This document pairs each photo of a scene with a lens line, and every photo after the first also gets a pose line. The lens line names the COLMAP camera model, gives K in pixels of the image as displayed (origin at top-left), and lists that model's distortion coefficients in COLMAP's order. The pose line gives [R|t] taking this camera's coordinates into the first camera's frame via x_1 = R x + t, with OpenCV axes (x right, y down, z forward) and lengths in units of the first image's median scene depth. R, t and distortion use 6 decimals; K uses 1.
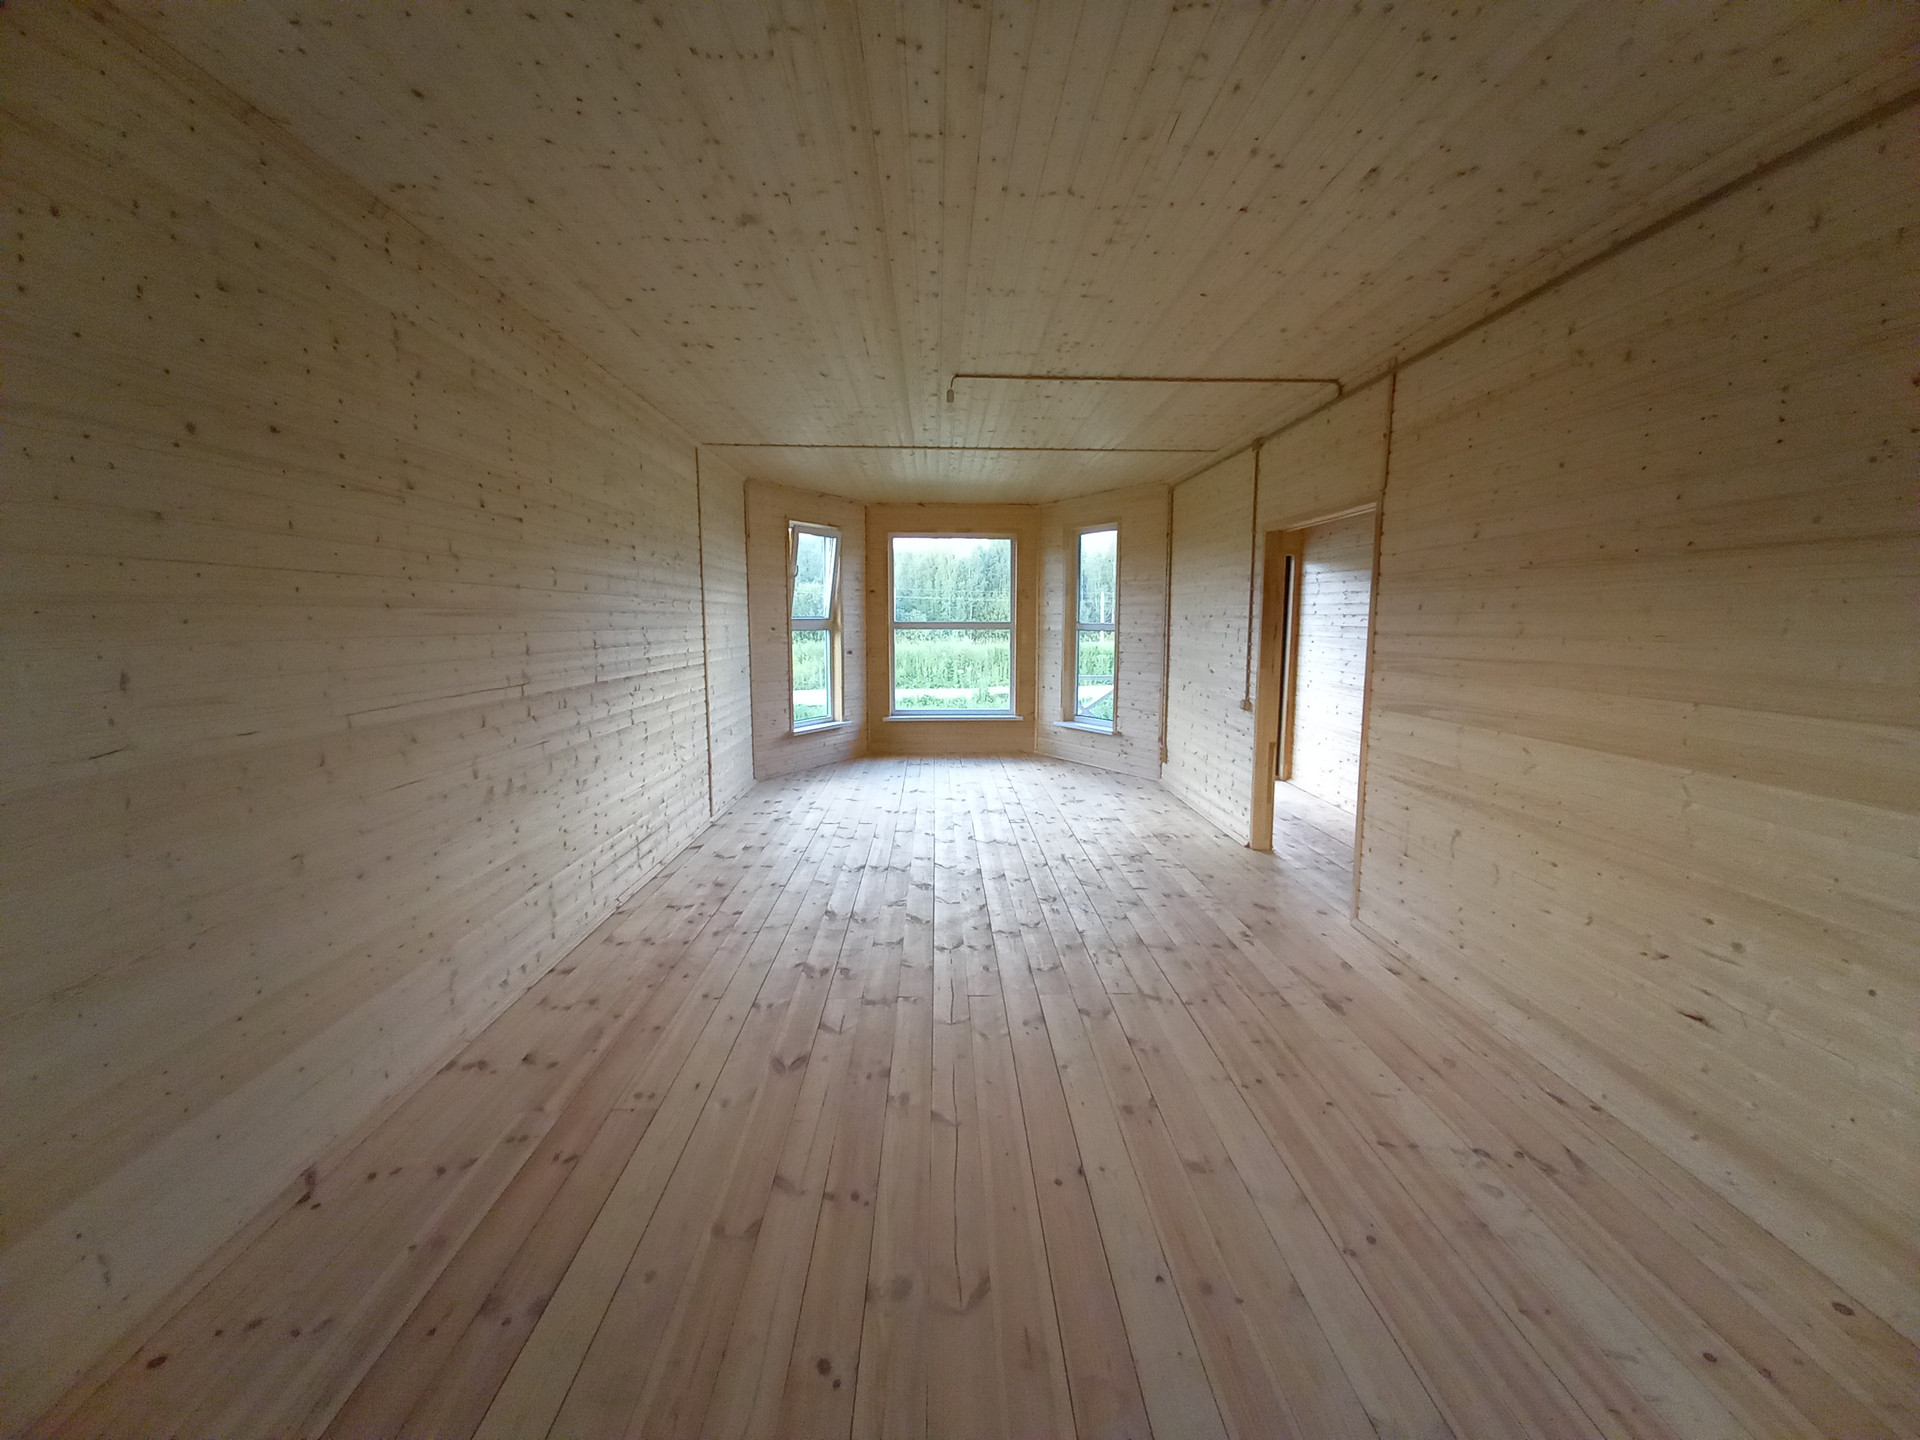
lens RADIAL K [[754.2, 0, 968.2], [0, 754.2, 705.1], [0, 0, 1]] dist [-0.000972, -0.007523]
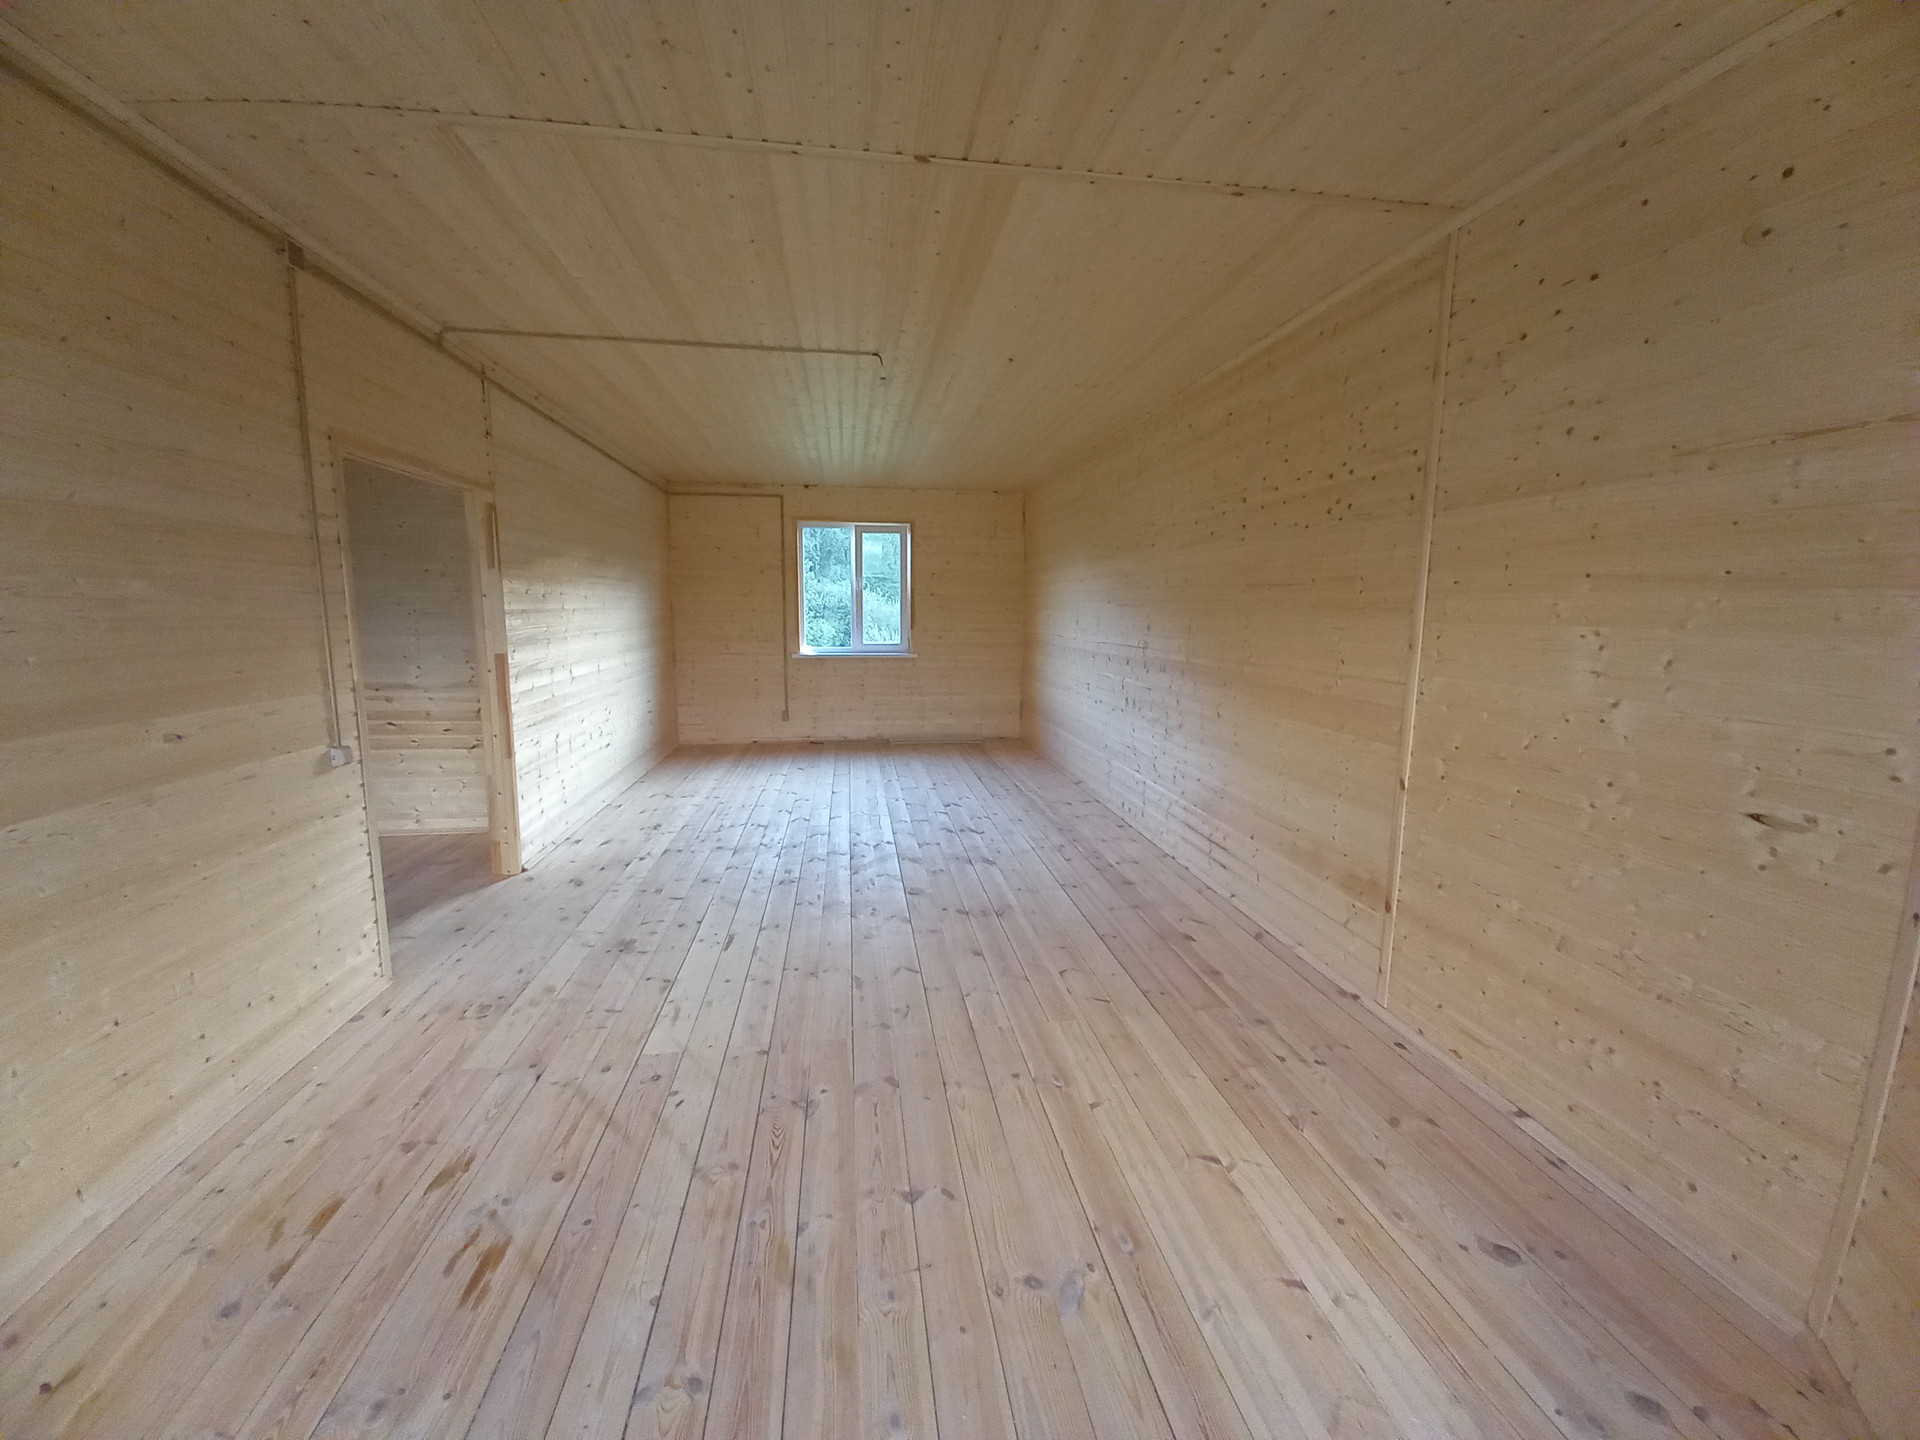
lens RADIAL K [[754.2, 0, 968.2], [0, 754.2, 705.1], [0, 0, 1]] dist [-0.000972, -0.007523]
pose [[-0.993164, 0.003219, -0.116680, -0.017484], [-0.024613, 0.971369, 0.236298, -0.234348], [0.114100, 0.237555, -0.964650, 2.116138]]
